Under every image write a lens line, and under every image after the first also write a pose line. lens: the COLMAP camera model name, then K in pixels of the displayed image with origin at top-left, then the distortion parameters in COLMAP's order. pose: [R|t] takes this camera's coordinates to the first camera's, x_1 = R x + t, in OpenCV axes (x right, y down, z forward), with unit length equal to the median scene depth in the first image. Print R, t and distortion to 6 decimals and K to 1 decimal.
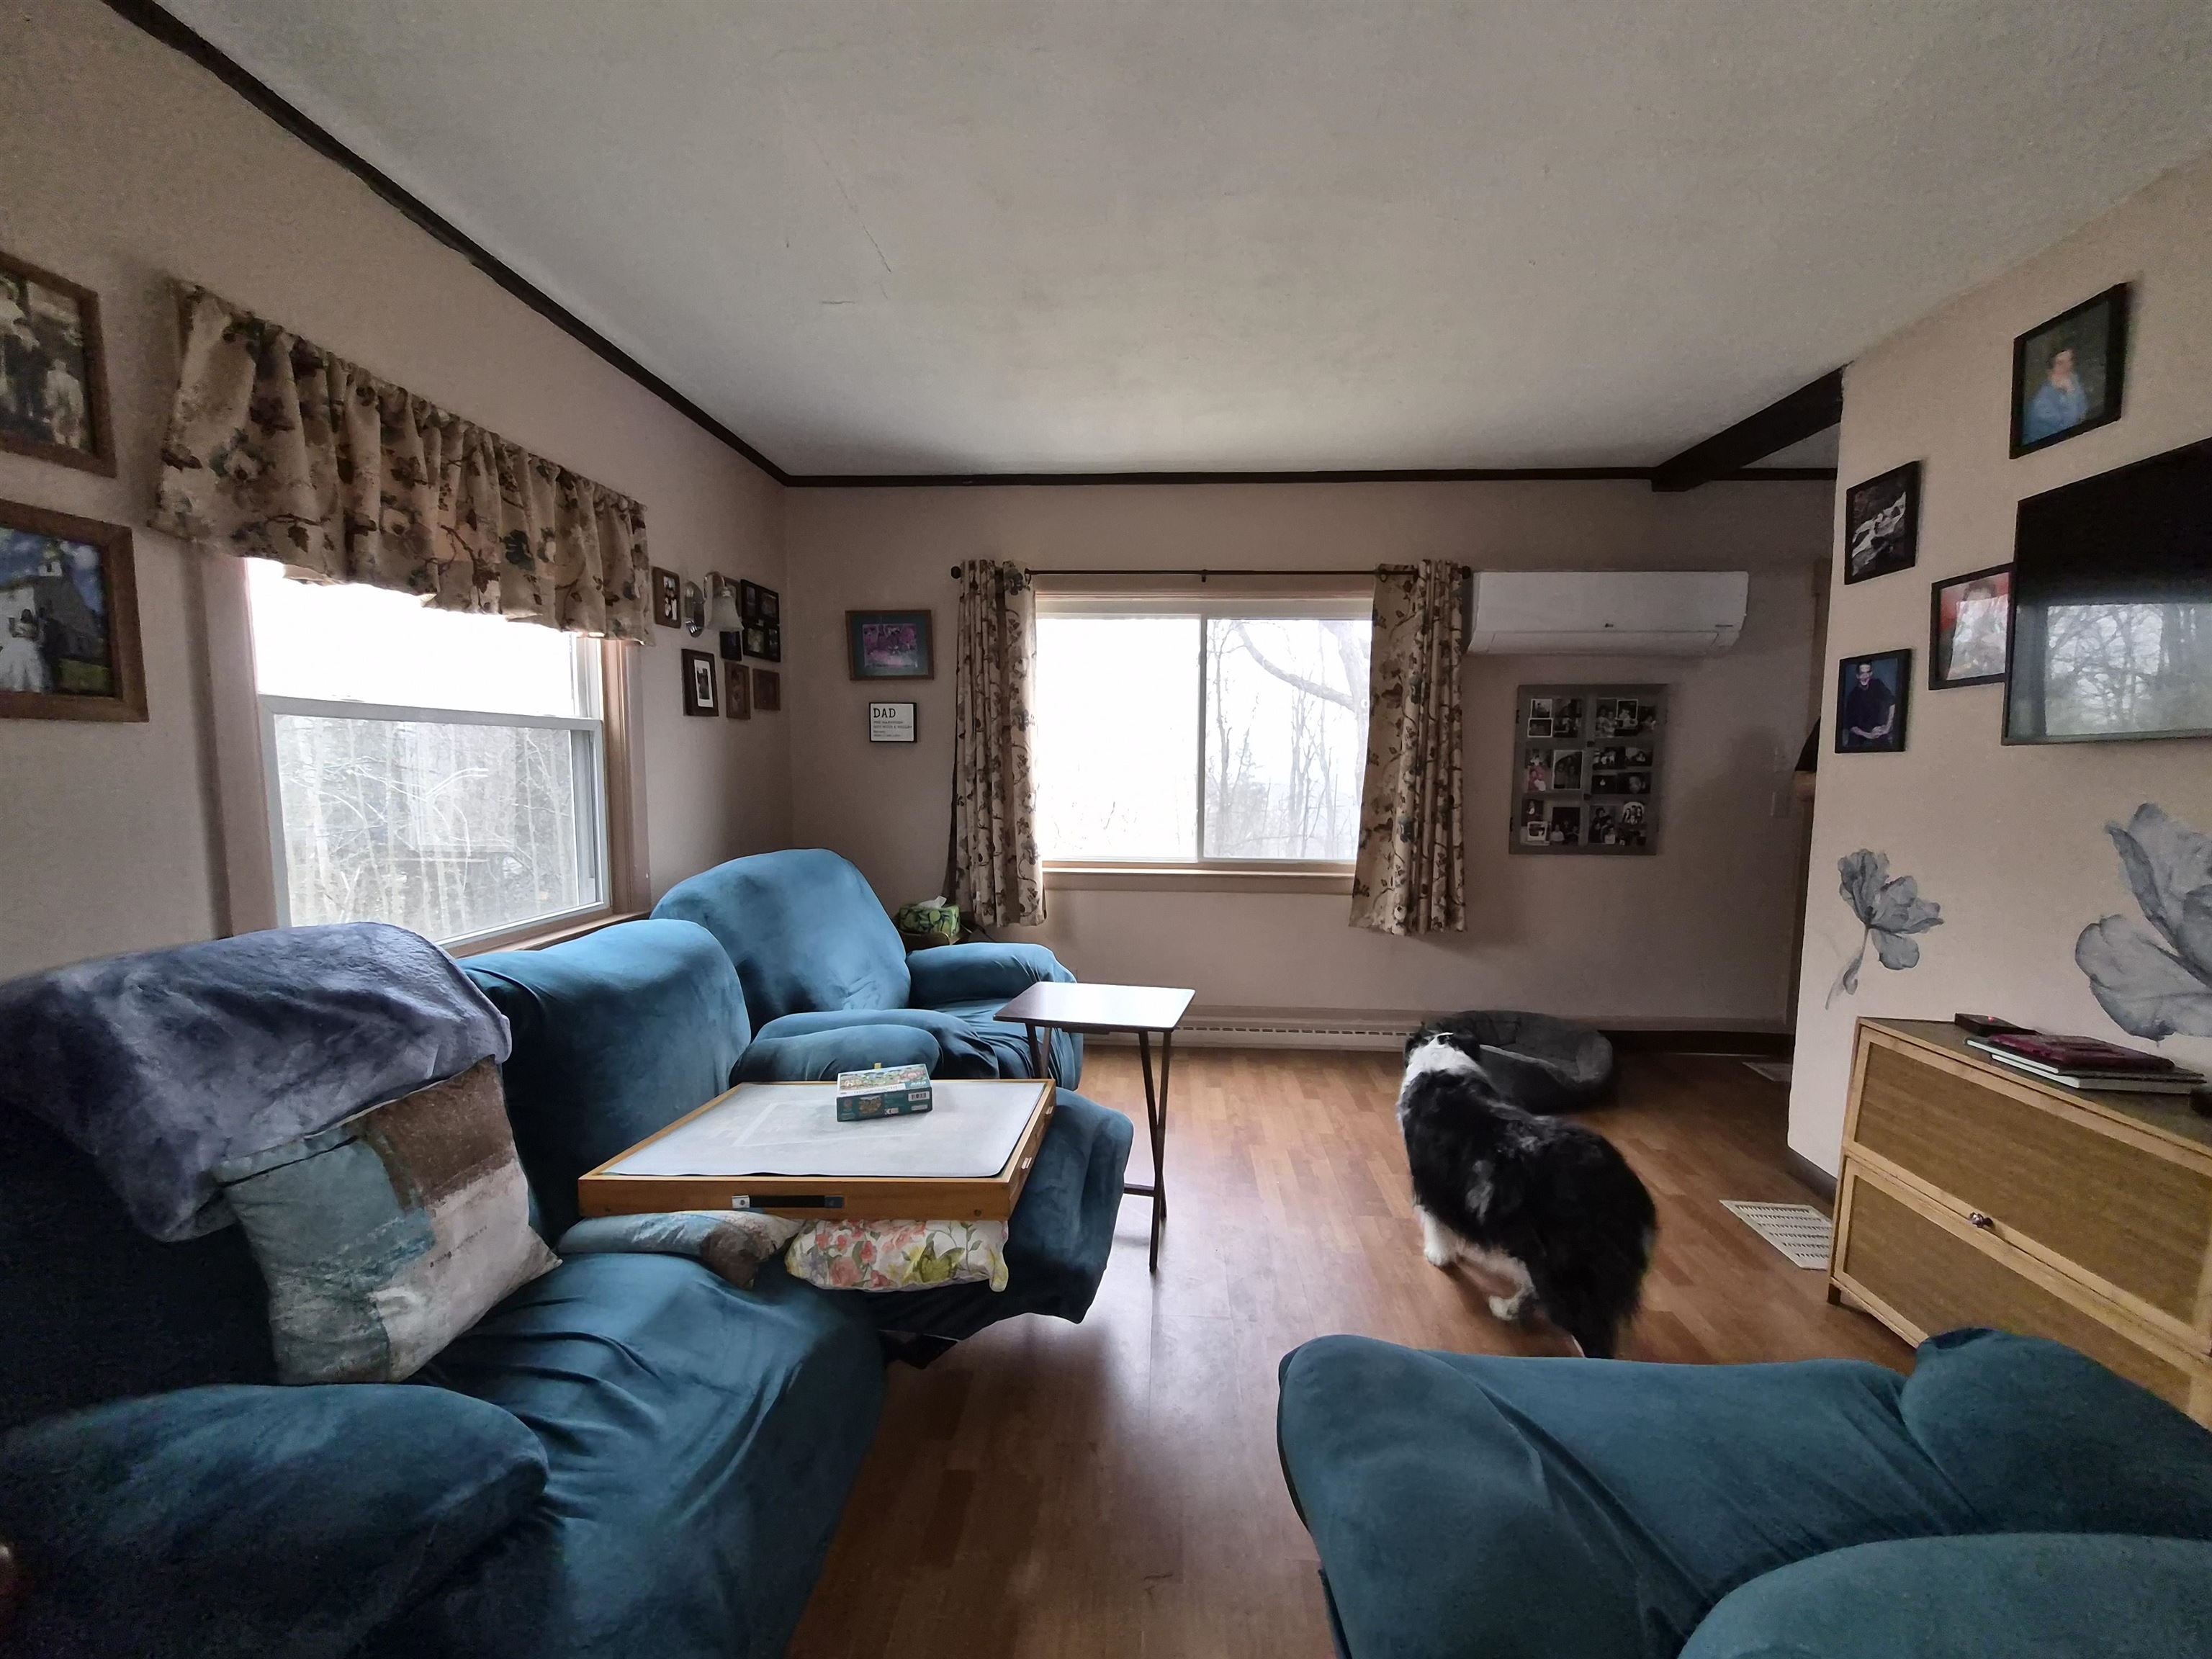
lens RADIAL K [[870.8, 0, 1115.6], [0, 870.8, 838.0], [0, 0, 1]] dist [0.001114, 0.000992]
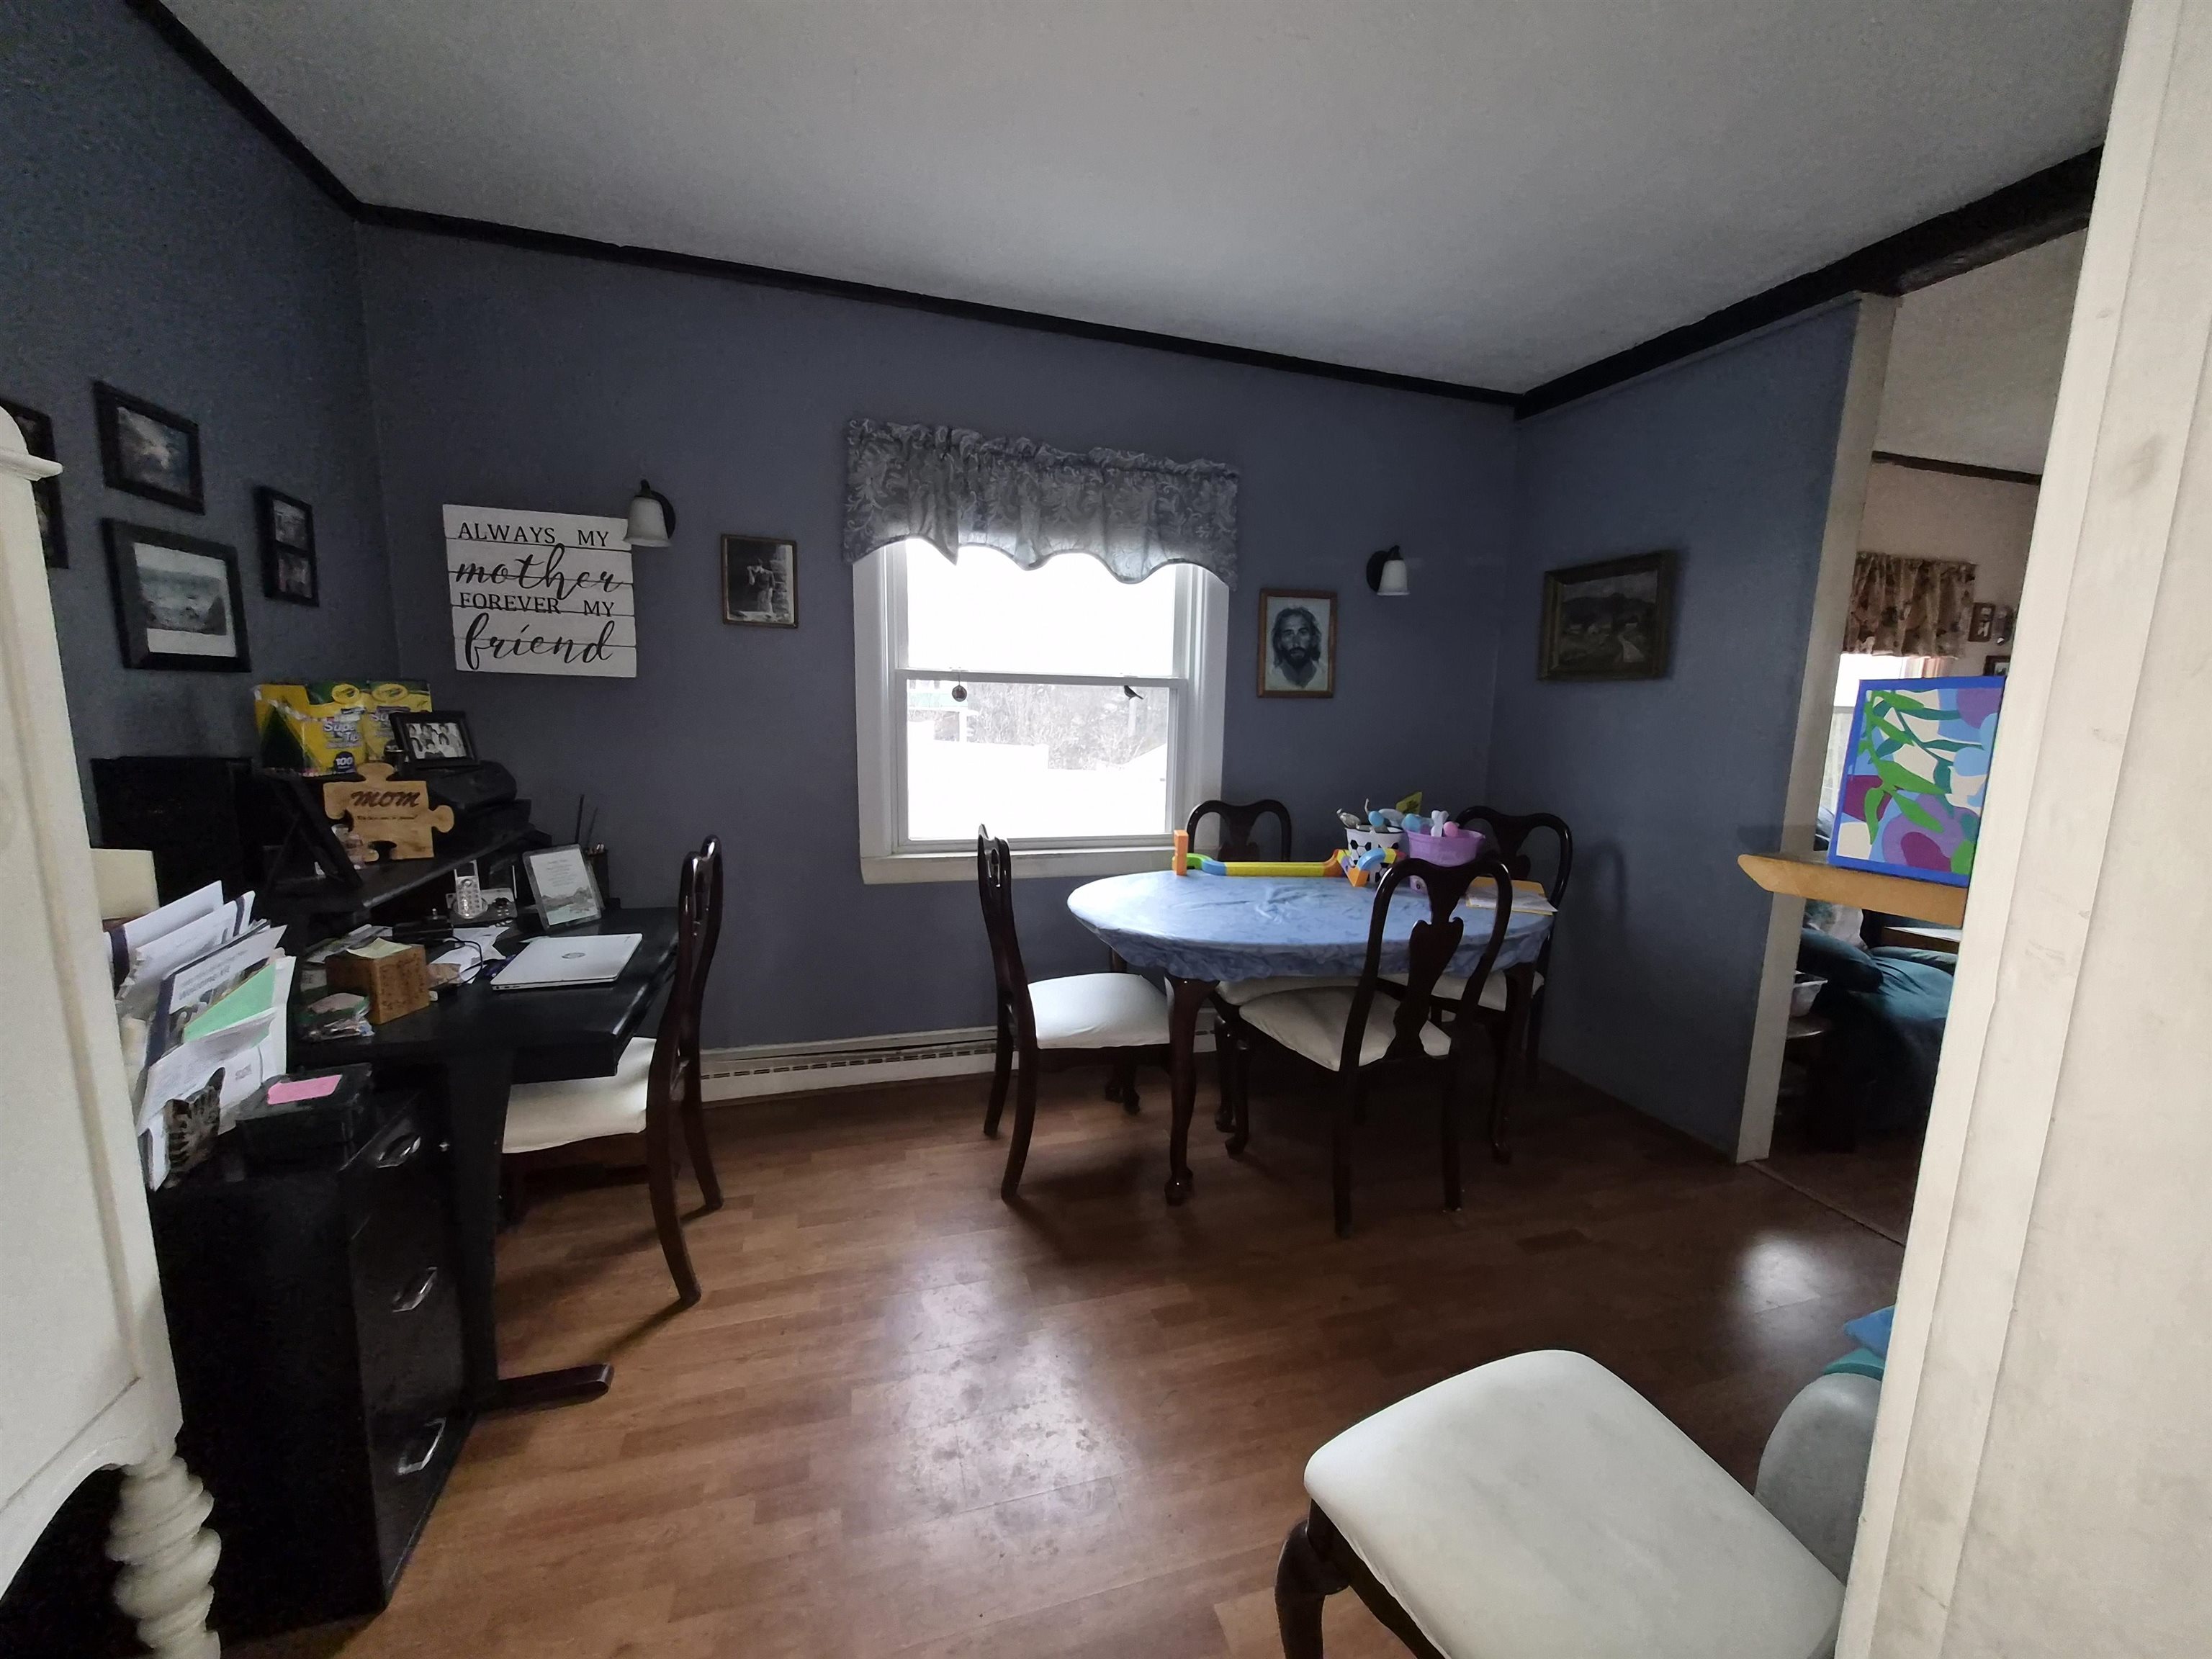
lens RADIAL K [[870.8, 0, 1115.6], [0, 870.8, 838.0], [0, 0, 1]] dist [0.001114, 0.000992]
pose [[0.357785, 0.145217, -0.922444, 0.331927], [-0.104178, 0.987875, 0.115110, 0.056757], [0.927975, 0.054913, 0.368575, -0.785678]]
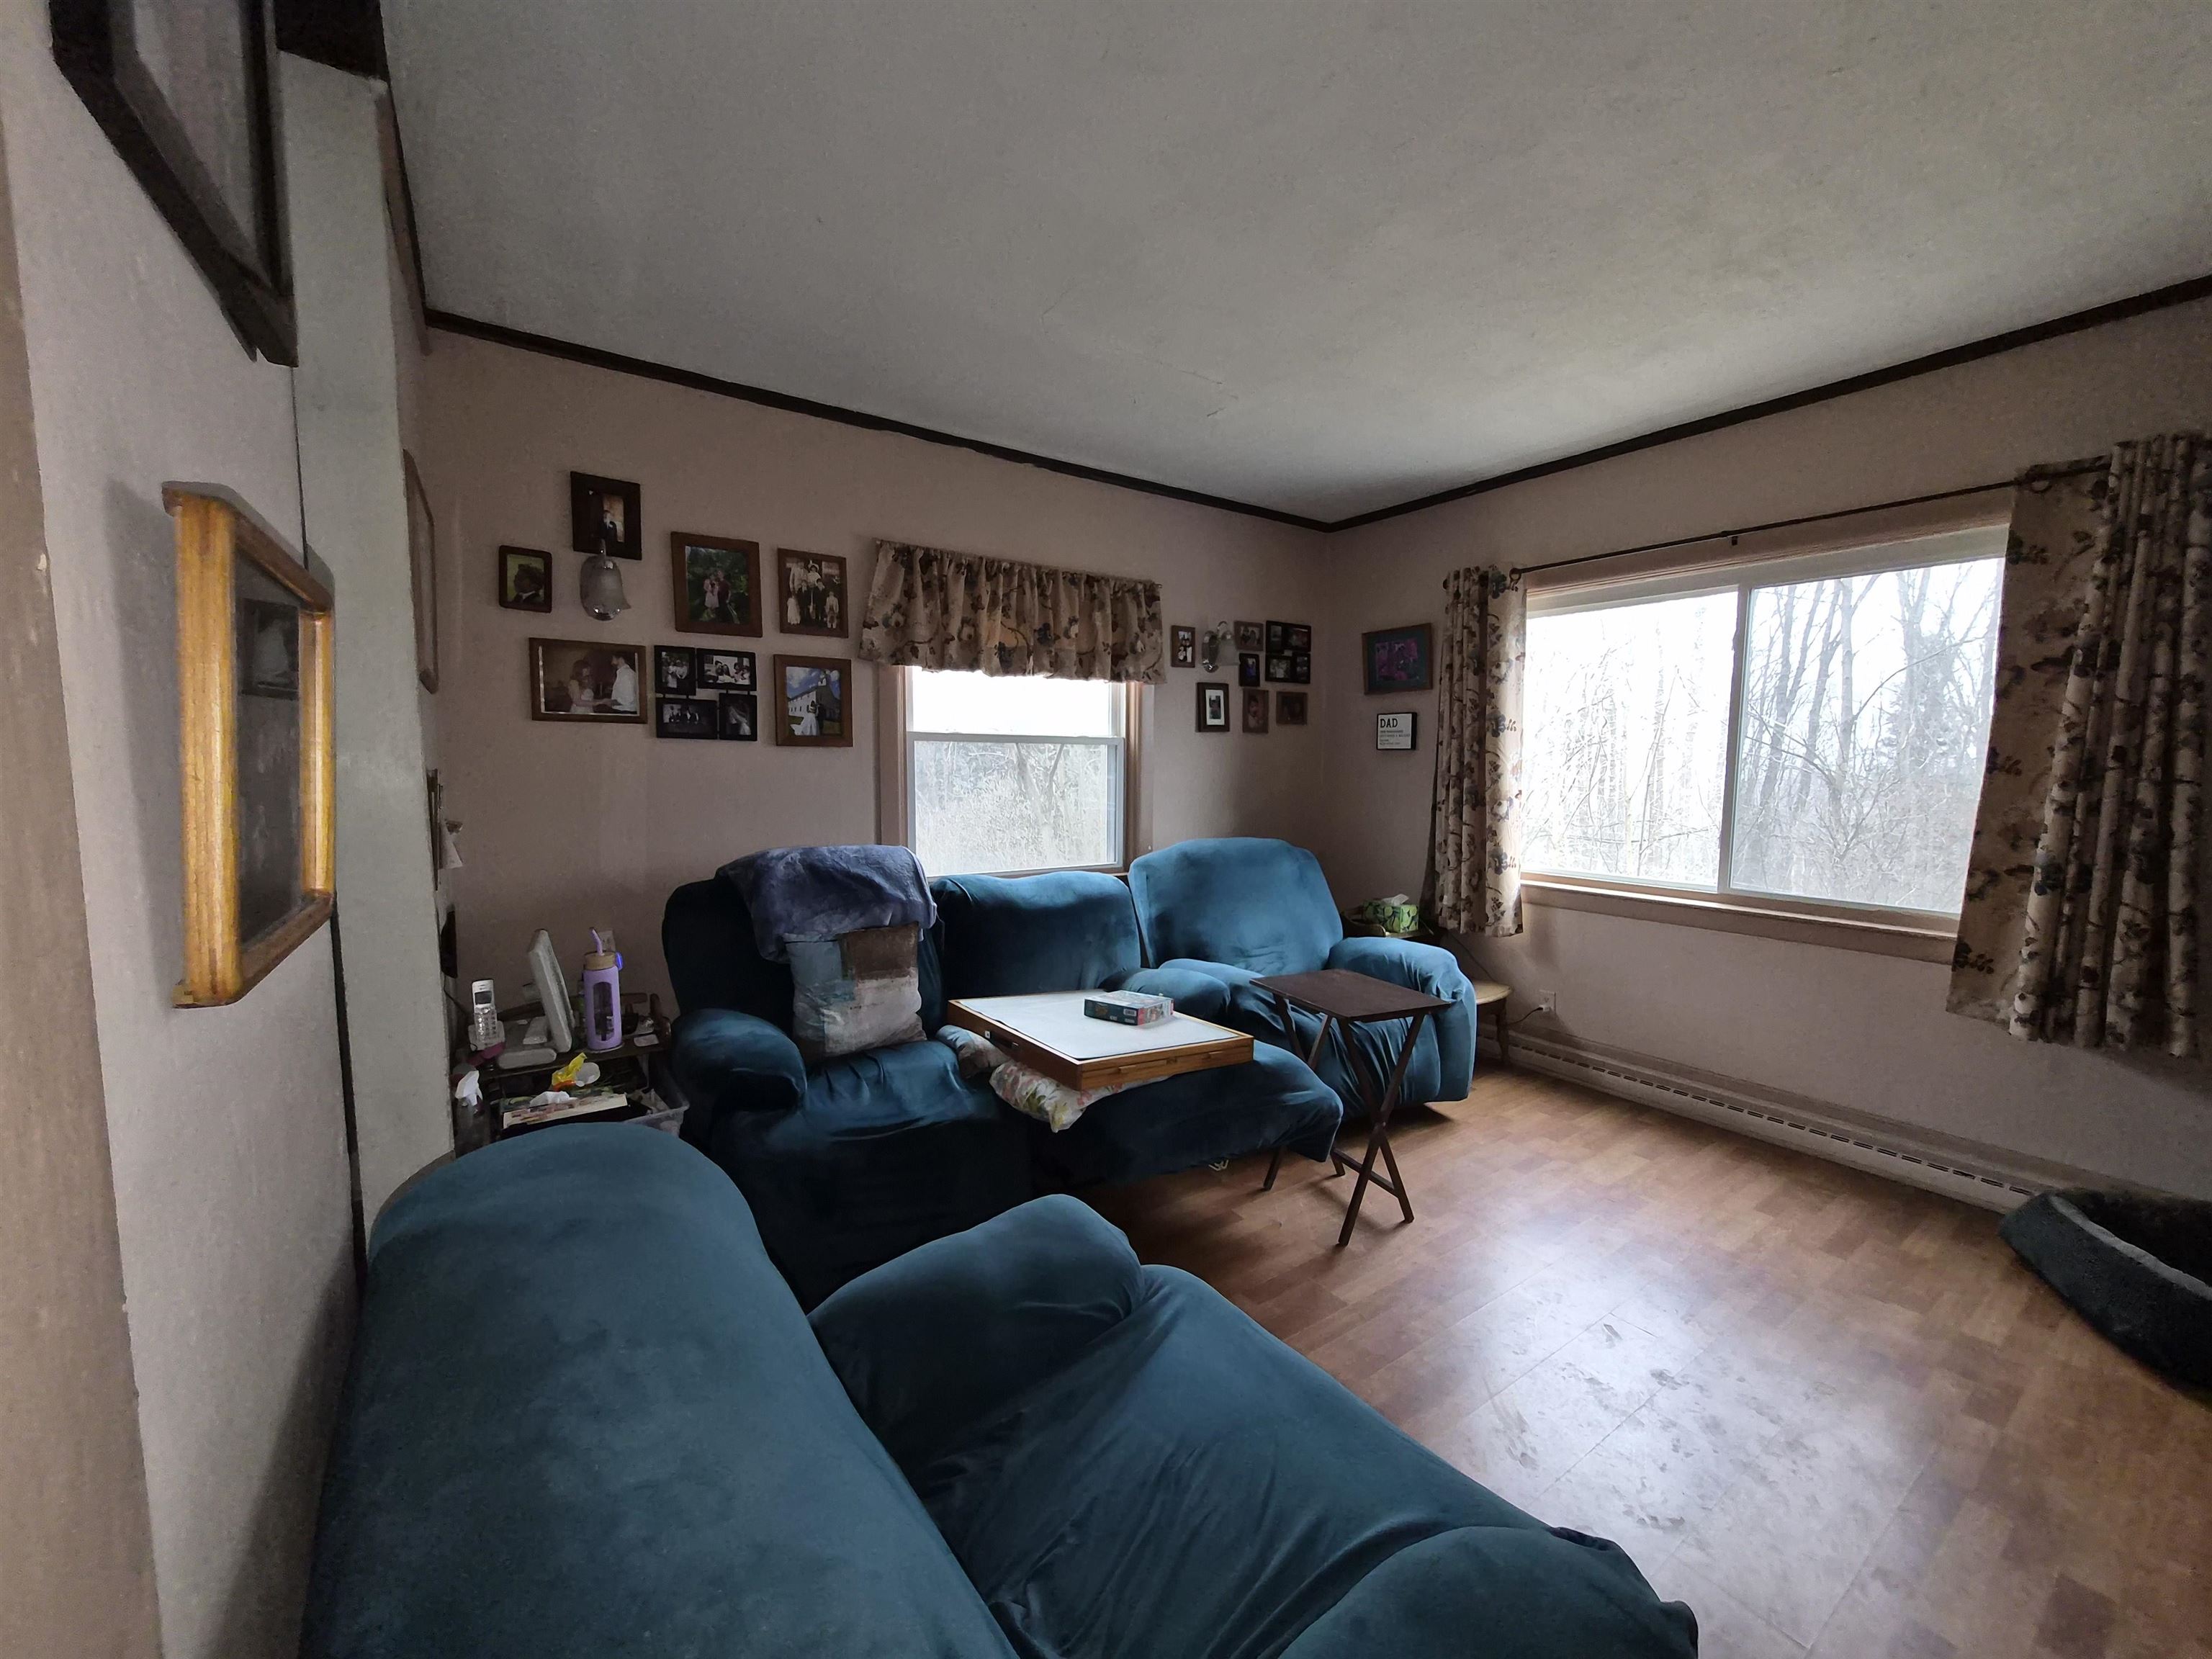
lens RADIAL K [[870.8, 0, 1115.6], [0, 870.8, 838.0], [0, 0, 1]] dist [0.001114, 0.000992]
pose [[0.618907, 0.065877, -0.782697, 0.470154], [-0.073051, 0.996985, 0.026149, -0.004487], [0.782060, 0.040993, 0.621853, 0.076577]]
